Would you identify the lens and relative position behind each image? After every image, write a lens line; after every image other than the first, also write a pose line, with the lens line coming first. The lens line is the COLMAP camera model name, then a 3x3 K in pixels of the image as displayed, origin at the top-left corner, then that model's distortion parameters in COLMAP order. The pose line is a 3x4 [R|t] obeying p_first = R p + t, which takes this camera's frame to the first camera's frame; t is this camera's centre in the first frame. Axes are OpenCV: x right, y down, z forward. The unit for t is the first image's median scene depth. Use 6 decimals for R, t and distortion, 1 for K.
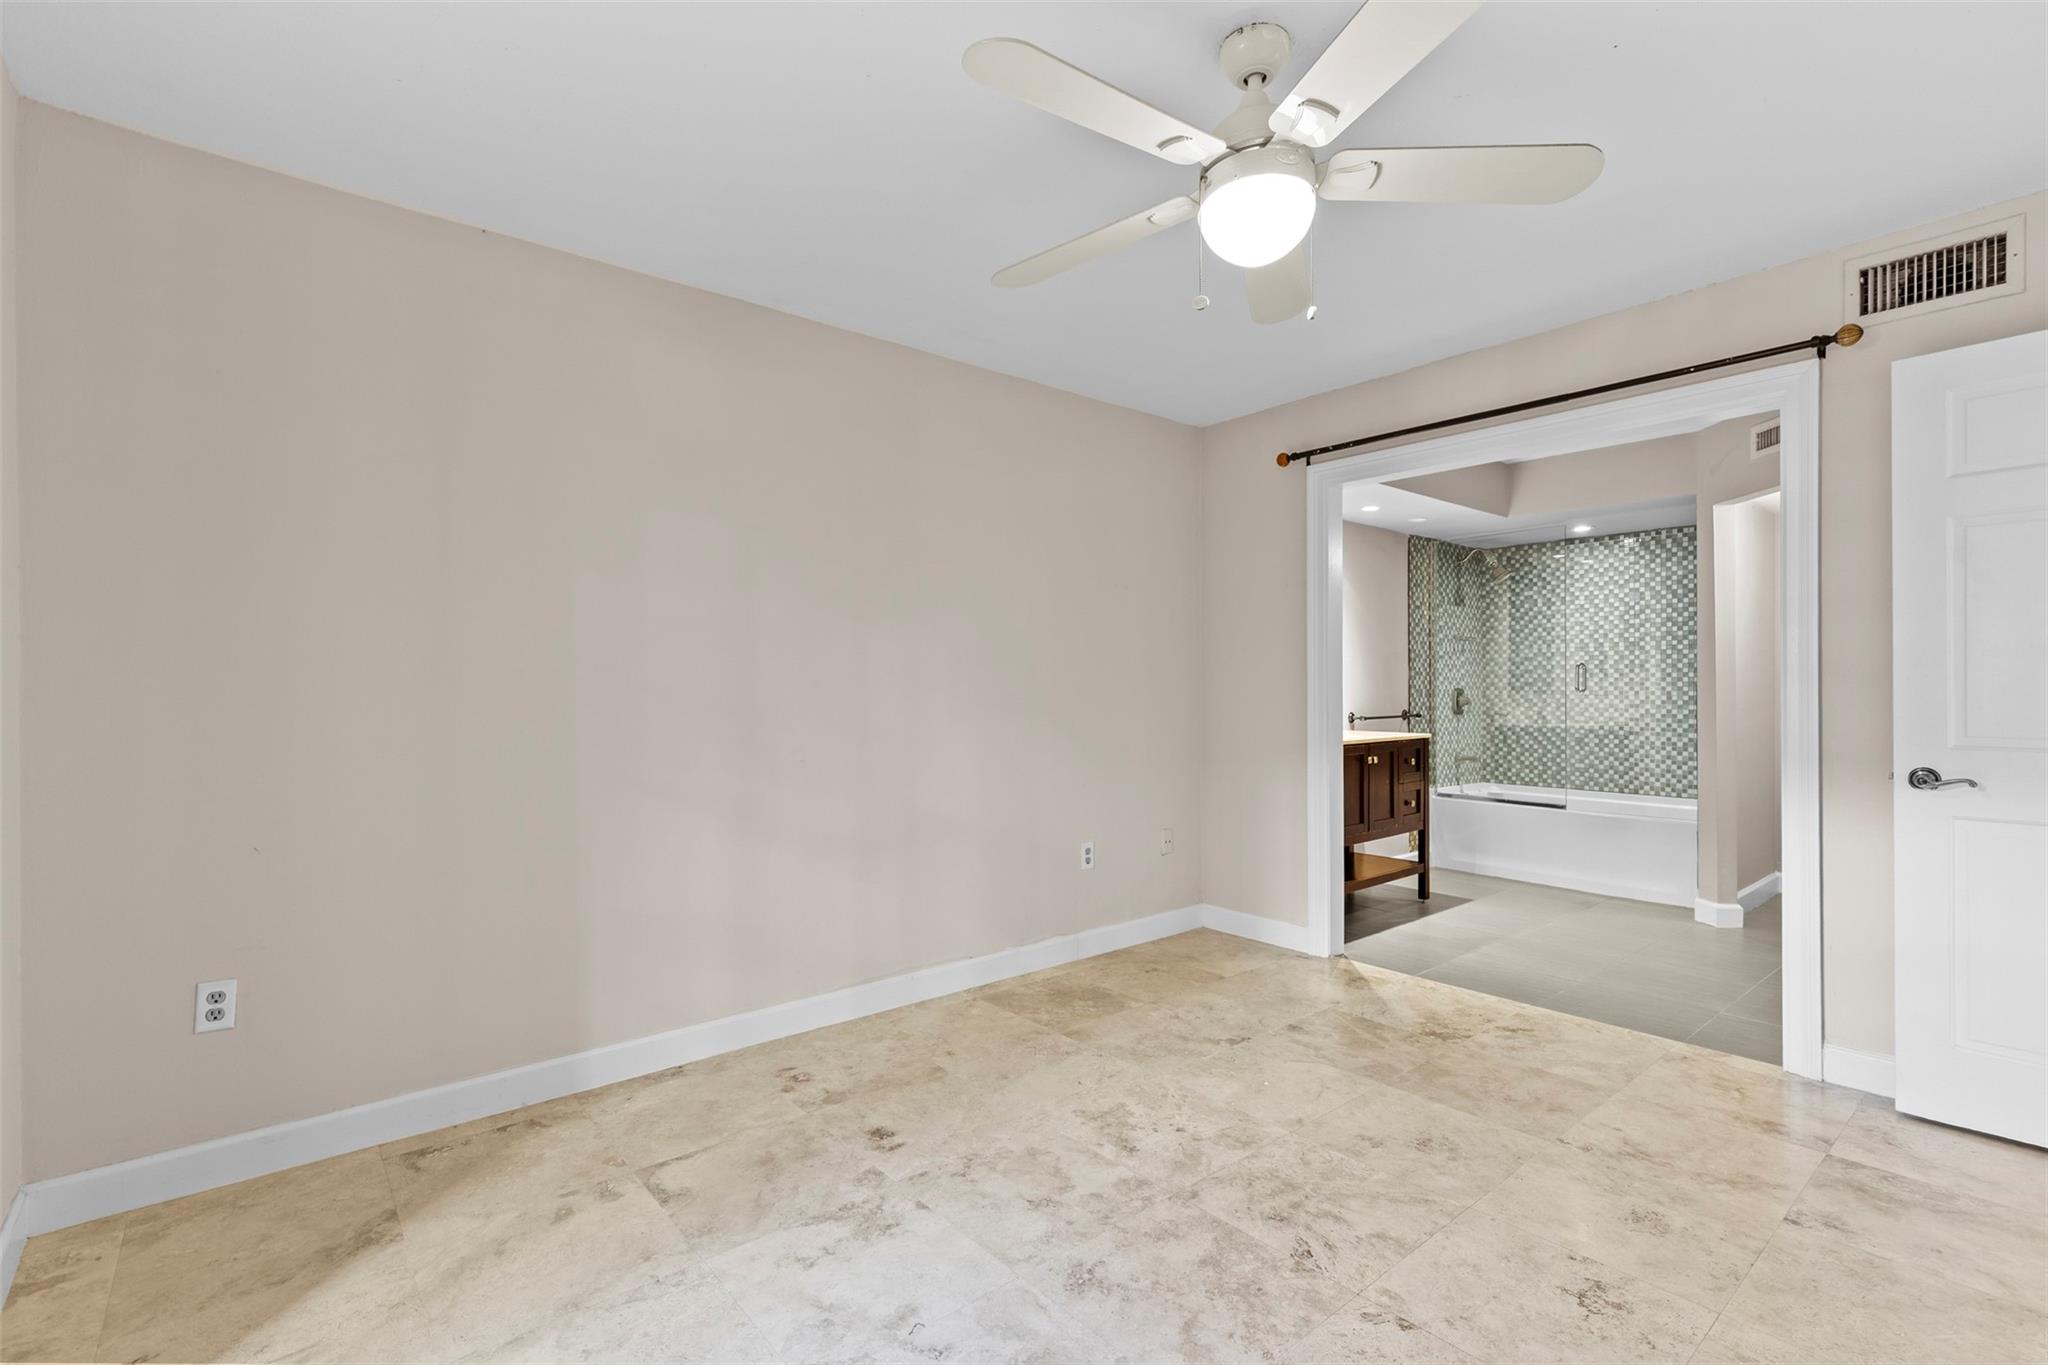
lens RADIAL K [[929.9, 0, 1024.2], [0, 929.9, 689.7], [0, 0, 1]] dist [0.006204, 0.000160]
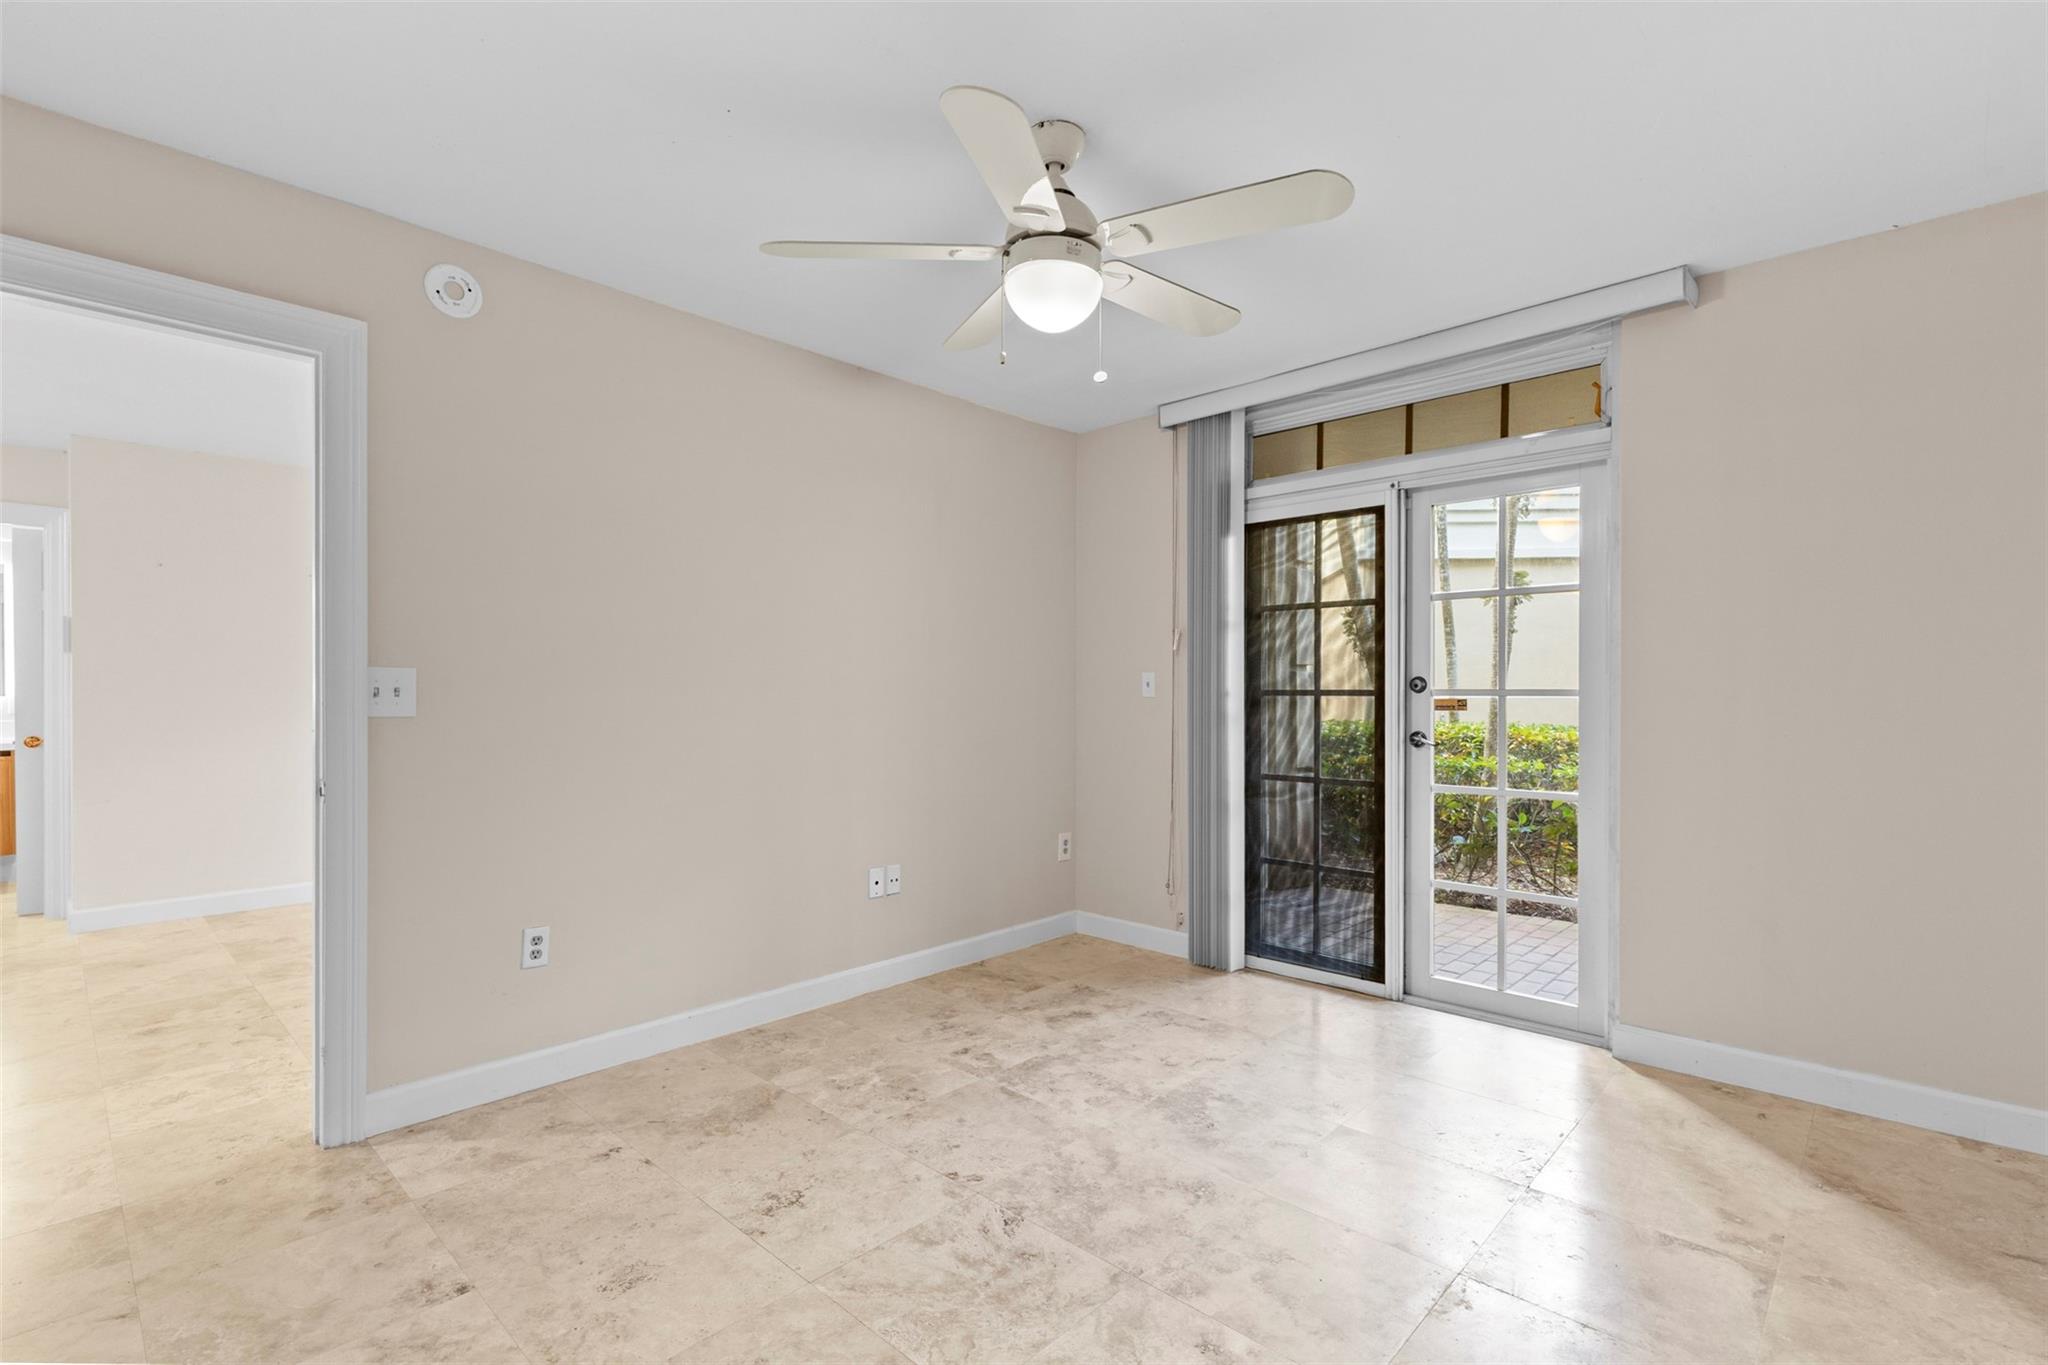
lens RADIAL K [[929.9, 0, 1024.2], [0, 929.9, 689.7], [0, 0, 1]] dist [0.006204, 0.000160]
pose [[-0.993177, 0.003950, -0.116553, 0.254304], [0.004369, 0.999985, -0.003339, -0.003549], [0.116538, -0.003825, -0.993179, 1.292147]]
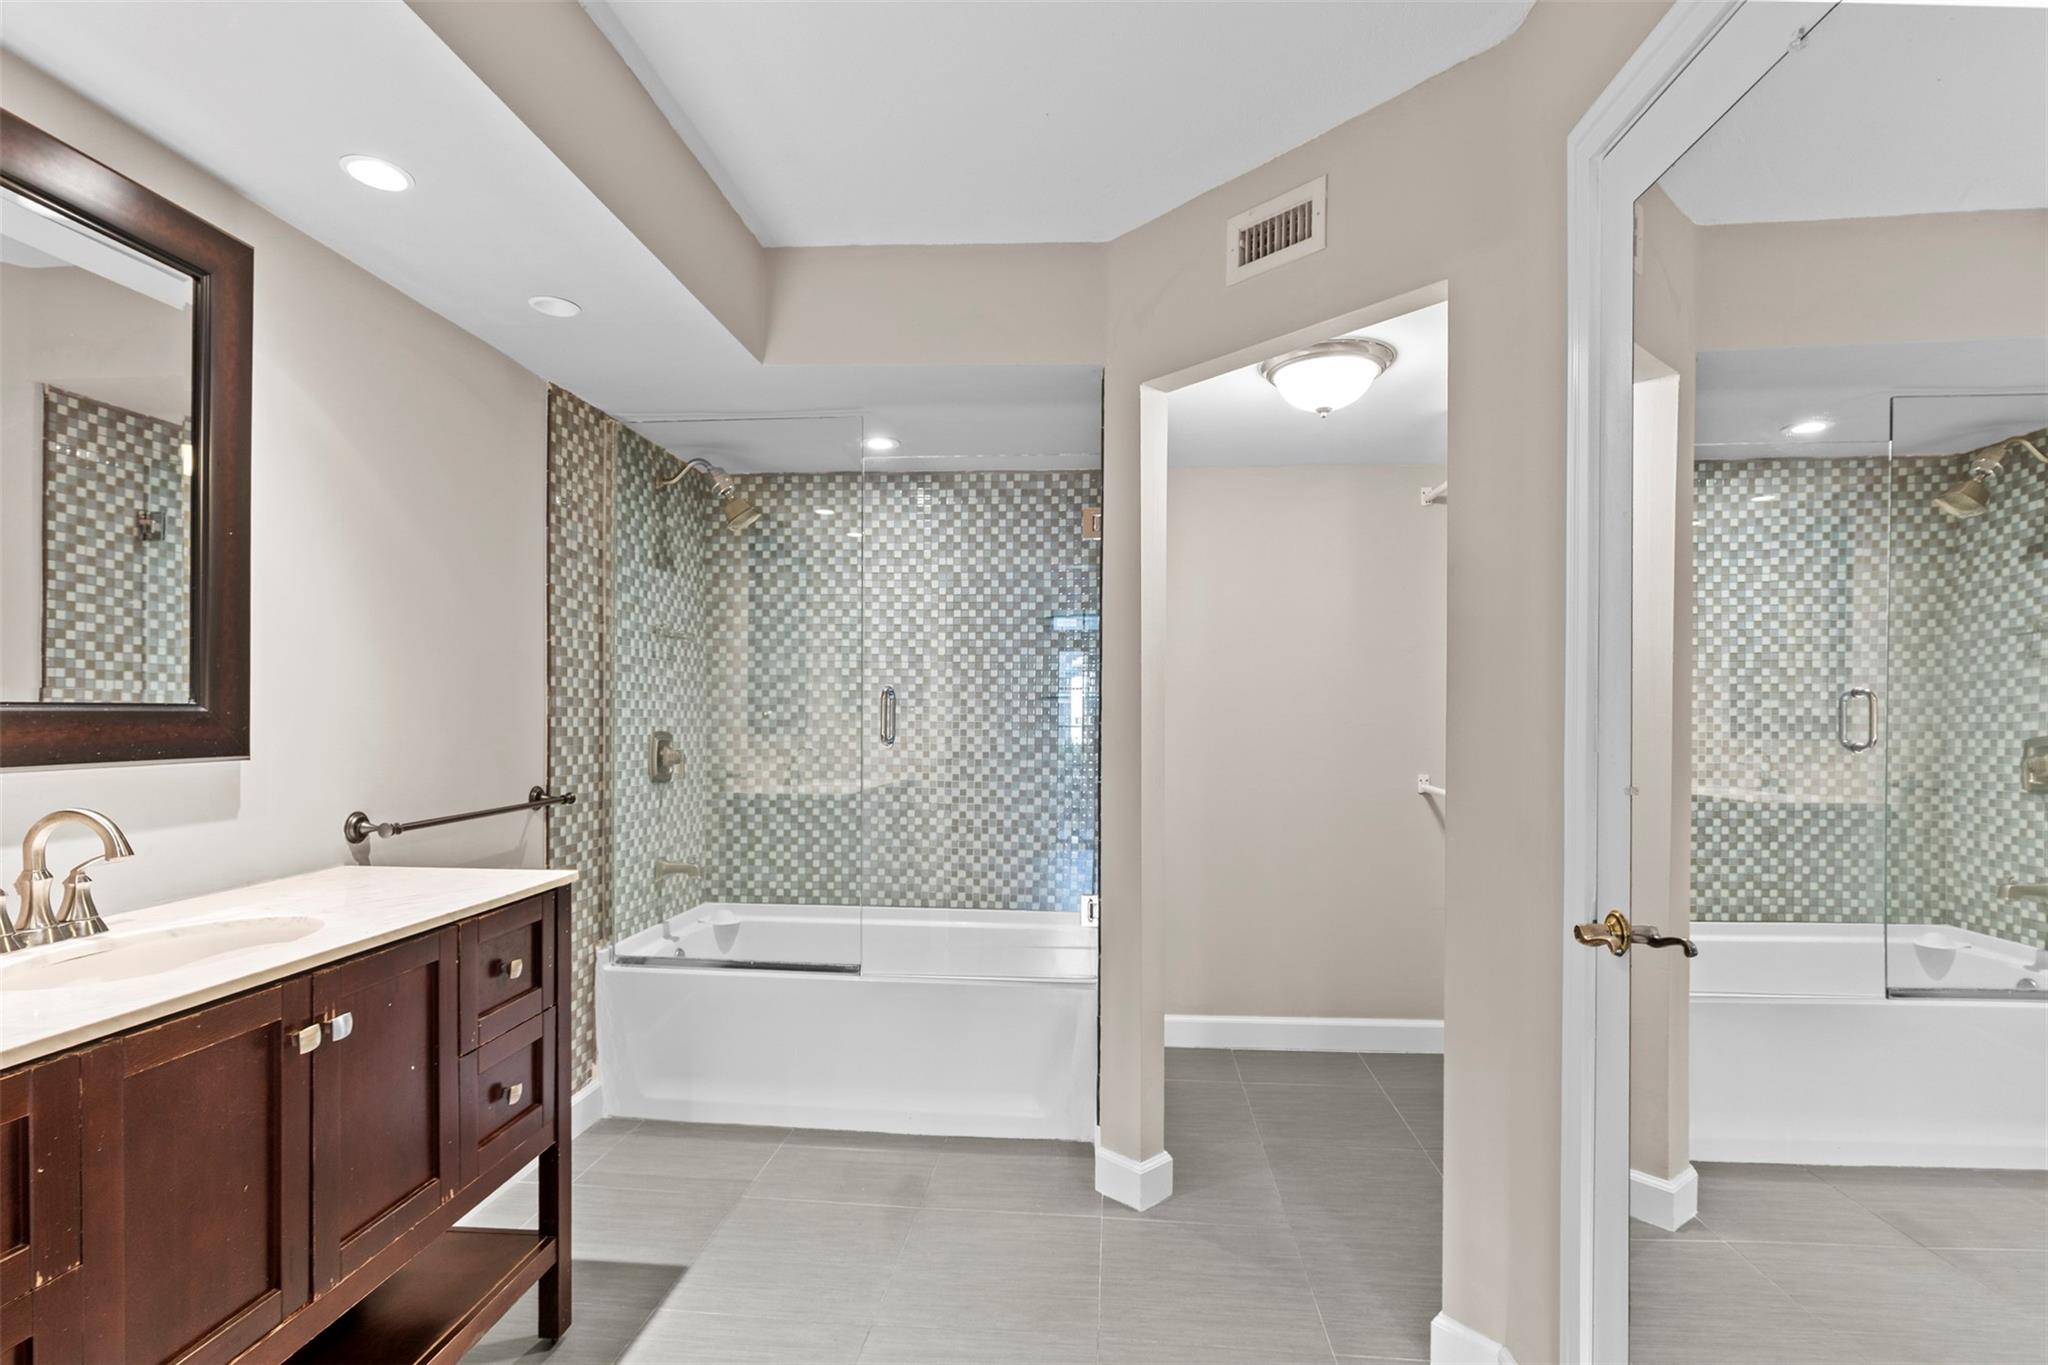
lens RADIAL K [[949.1, 0, 1032.2], [0, 949.1, 718.8], [0, 0, 1]] dist [0.002904, -0.000745]
pose [[0.699545, 0.001507, 0.714587, 0.478388], [-0.006819, 0.999966, 0.004567, -0.025132], [-0.714556, -0.008068, 0.699532, 0.993331]]
